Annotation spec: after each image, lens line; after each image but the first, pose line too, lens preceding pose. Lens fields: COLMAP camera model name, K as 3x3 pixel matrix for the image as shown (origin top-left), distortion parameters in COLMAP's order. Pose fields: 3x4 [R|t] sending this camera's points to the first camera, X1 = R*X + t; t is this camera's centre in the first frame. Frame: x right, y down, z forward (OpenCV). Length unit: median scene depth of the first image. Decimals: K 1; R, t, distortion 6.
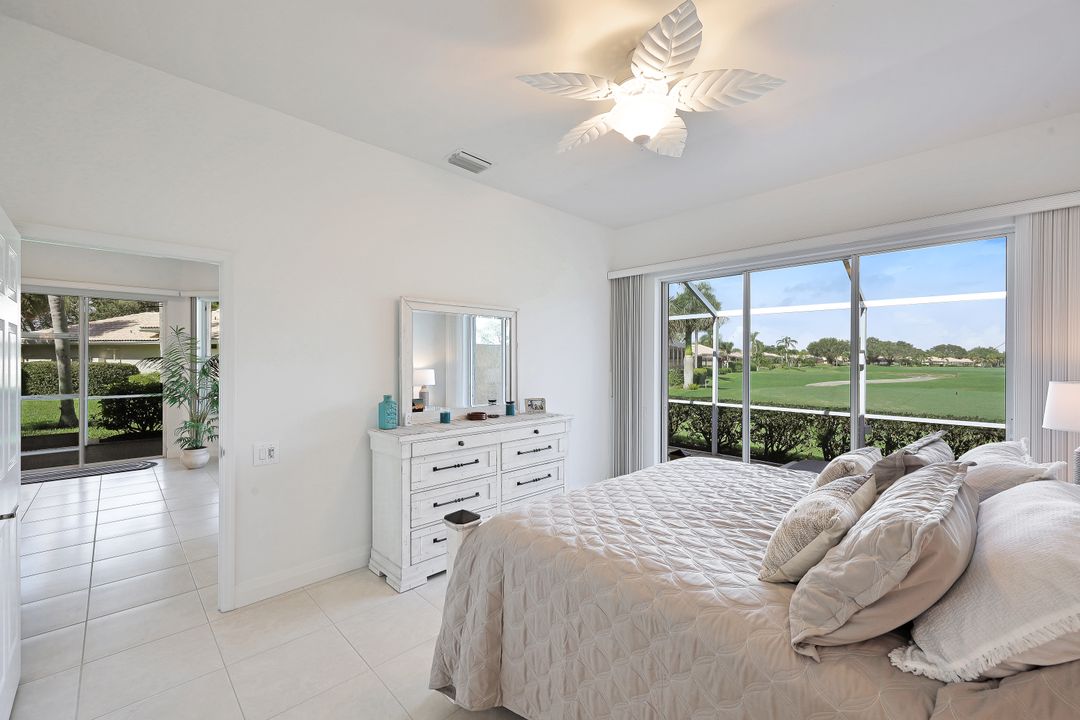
lens RADIAL K [[440.4, 0, 540.0], [0, 440.4, 360.0], [0, 0, 1]] dist [0.000123, 0.000000]
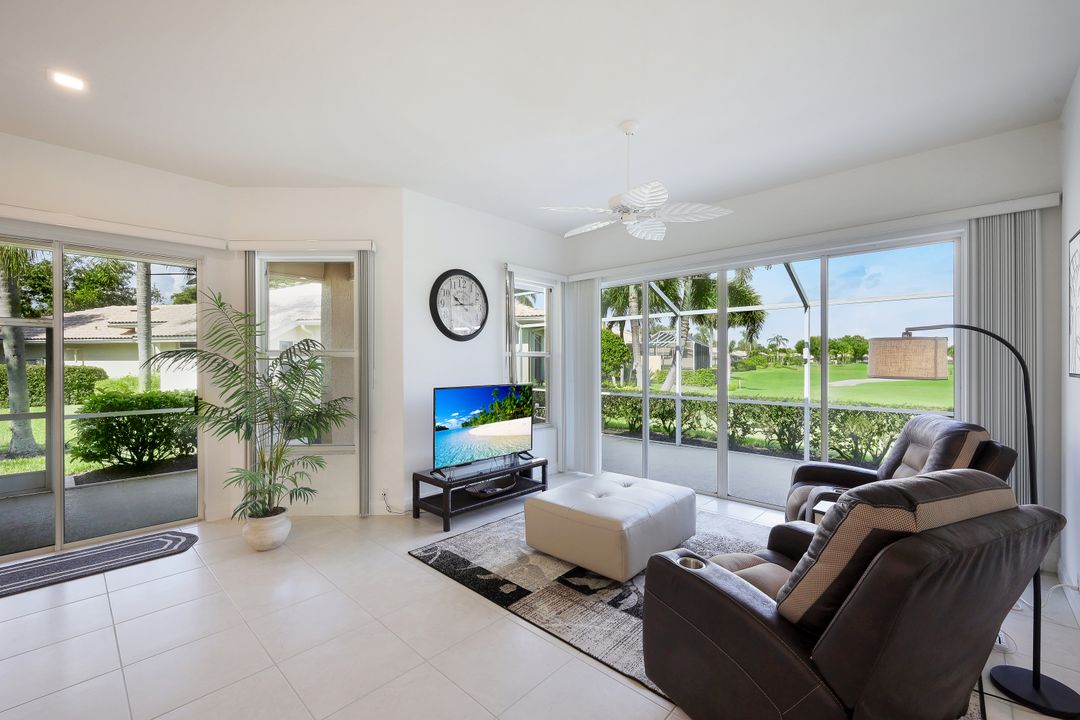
lens RADIAL K [[449.3, 0, 540.0], [0, 449.3, 360.0], [0, 0, 1]] dist [0.000774, 0.000283]
pose [[0.999020, -0.006229, 0.043810, -0.133663], [0.006259, 0.999980, -0.000549, 0.002313], [-0.043806, 0.000822, 0.999040, 0.118368]]
